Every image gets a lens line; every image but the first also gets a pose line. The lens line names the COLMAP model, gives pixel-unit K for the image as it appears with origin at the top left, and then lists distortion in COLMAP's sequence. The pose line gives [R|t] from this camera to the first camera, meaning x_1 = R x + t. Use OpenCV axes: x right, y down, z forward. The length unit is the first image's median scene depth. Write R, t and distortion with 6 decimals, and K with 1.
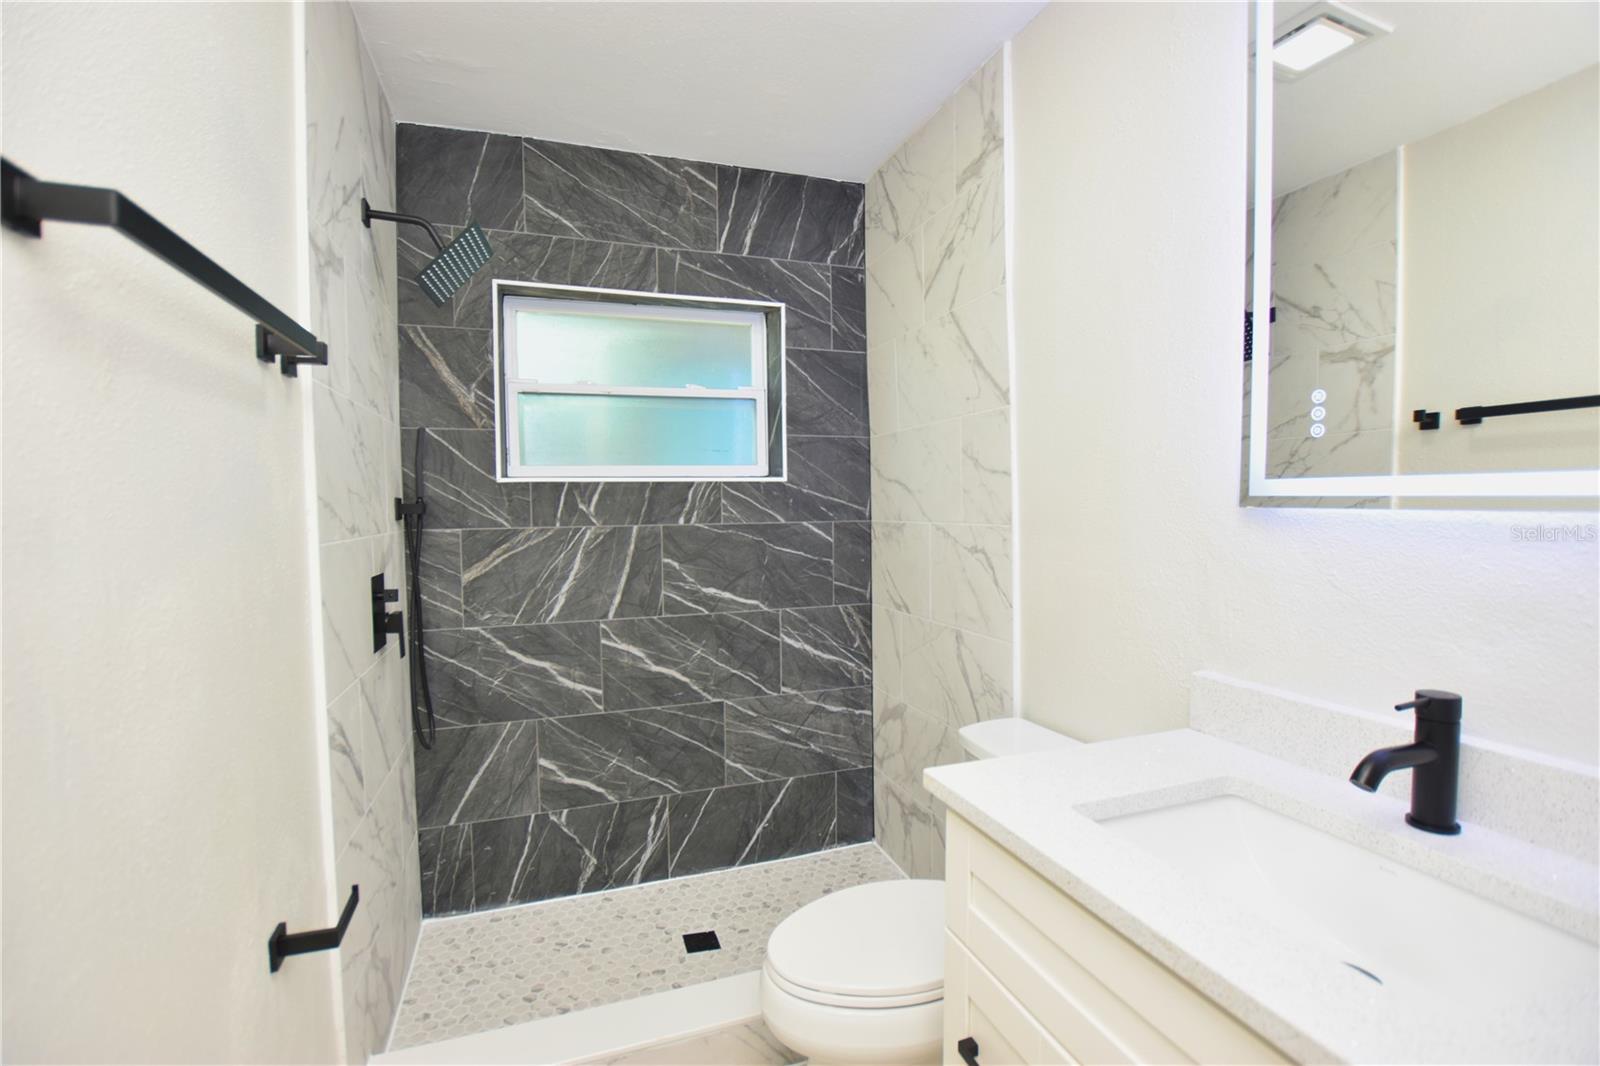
lens RADIAL K [[708.5, 0, 796.9], [0, 708.5, 535.1], [0, 0, 1]] dist [-0.027000, 0.000794]
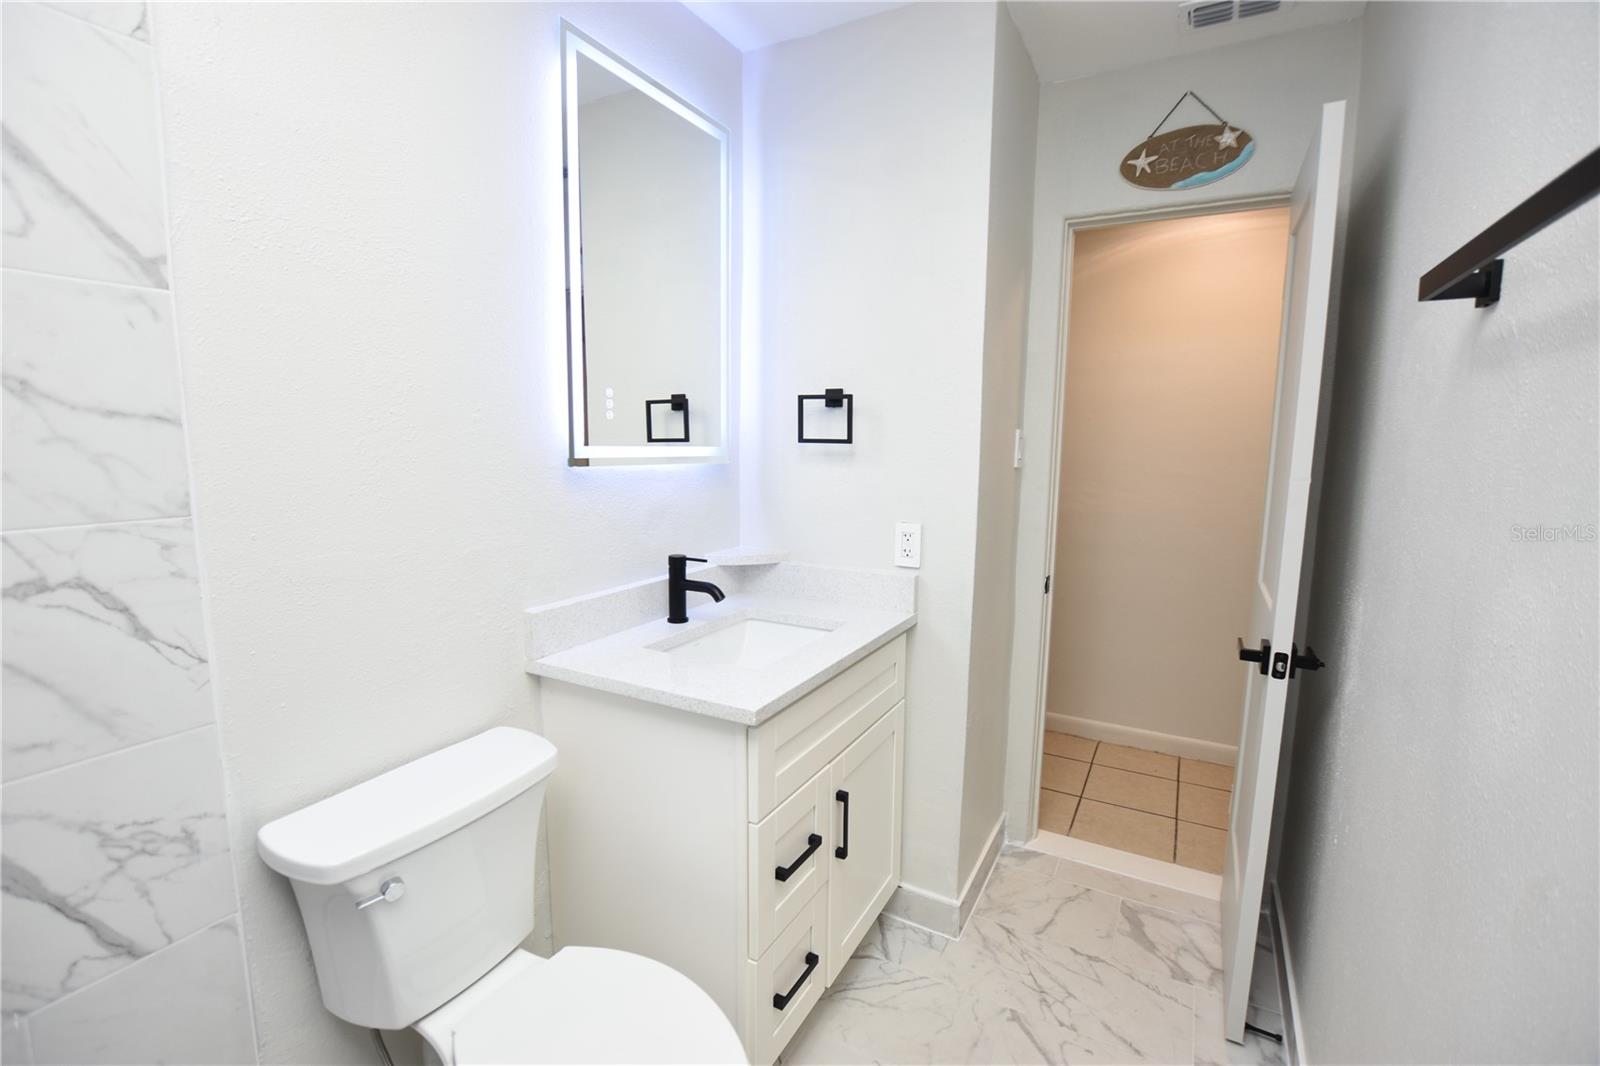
lens RADIAL K [[708.5, 0, 796.9], [0, 708.5, 535.1], [0, 0, 1]] dist [-0.027000, 0.000794]
pose [[-0.660172, -0.099494, 0.744496, -0.391998], [0.028924, 0.987086, 0.157561, -0.067902], [-0.750557, 0.125551, -0.648768, 0.960384]]
